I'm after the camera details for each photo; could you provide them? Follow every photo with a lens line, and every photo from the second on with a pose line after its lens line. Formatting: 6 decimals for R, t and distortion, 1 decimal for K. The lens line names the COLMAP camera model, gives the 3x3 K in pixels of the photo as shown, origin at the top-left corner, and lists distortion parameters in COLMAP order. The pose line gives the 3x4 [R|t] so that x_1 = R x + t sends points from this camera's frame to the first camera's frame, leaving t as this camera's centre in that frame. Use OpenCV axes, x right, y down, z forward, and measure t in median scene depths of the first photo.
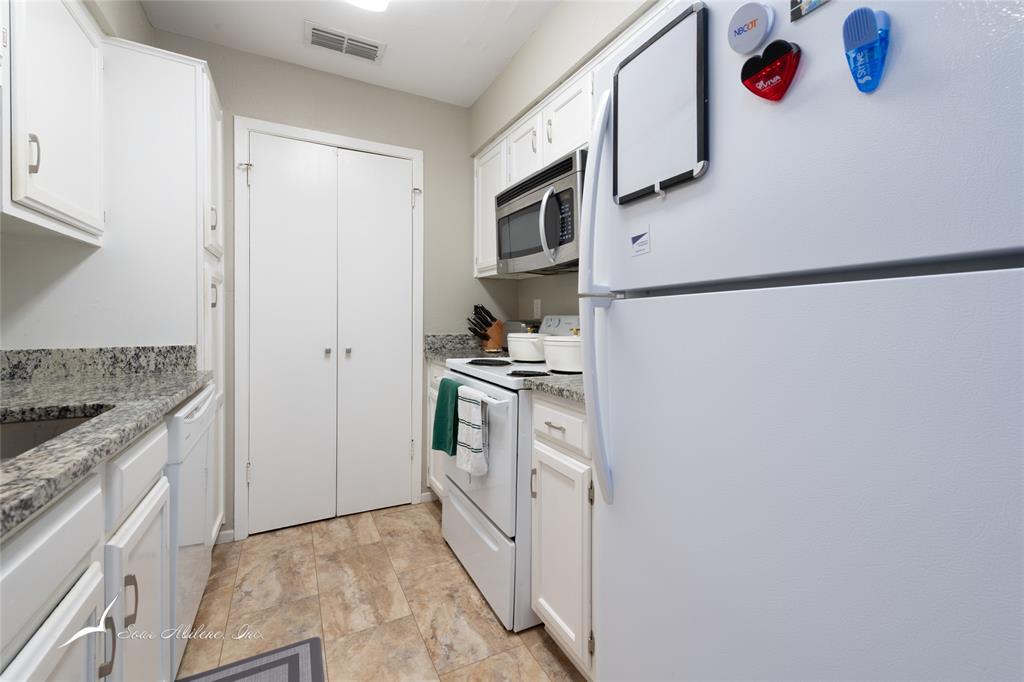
lens RADIAL K [[433.6, 0, 514.2], [0, 433.6, 333.1], [0, 0, 1]] dist [0.002875, -0.001174]
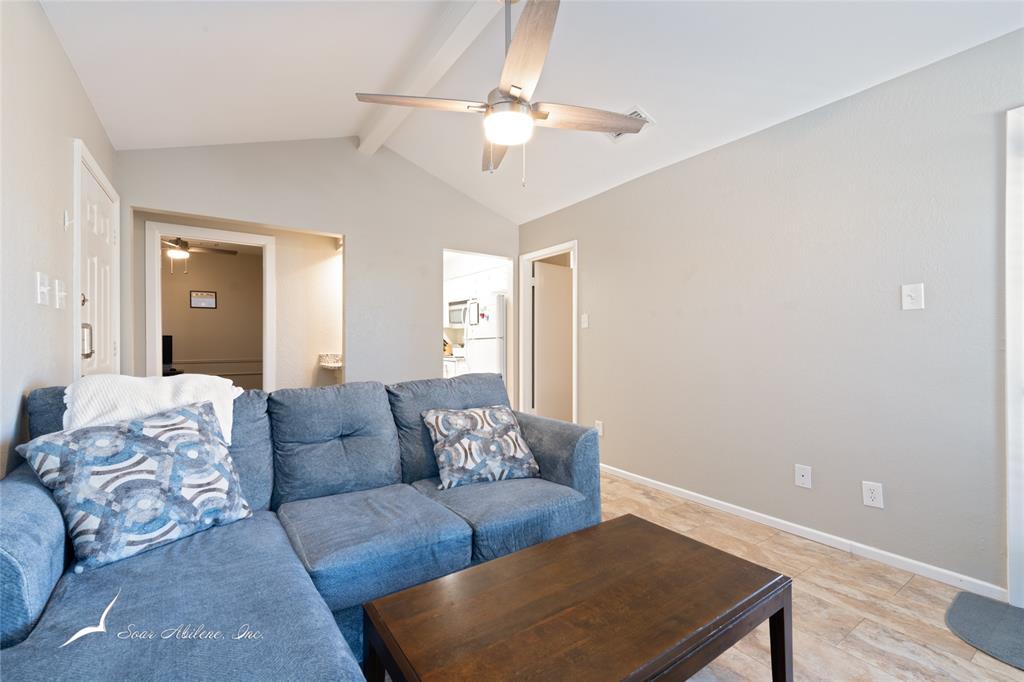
lens RADIAL K [[433.6, 0, 509.0], [0, 433.6, 343.8], [0, 0, 1]] dist [0.002875, -0.001174]
pose [[0.993165, -0.003895, 0.116651, 0.021683], [0.005832, 0.999851, -0.016262, 0.019290], [-0.116570, 0.016832, 0.993040, -1.996627]]
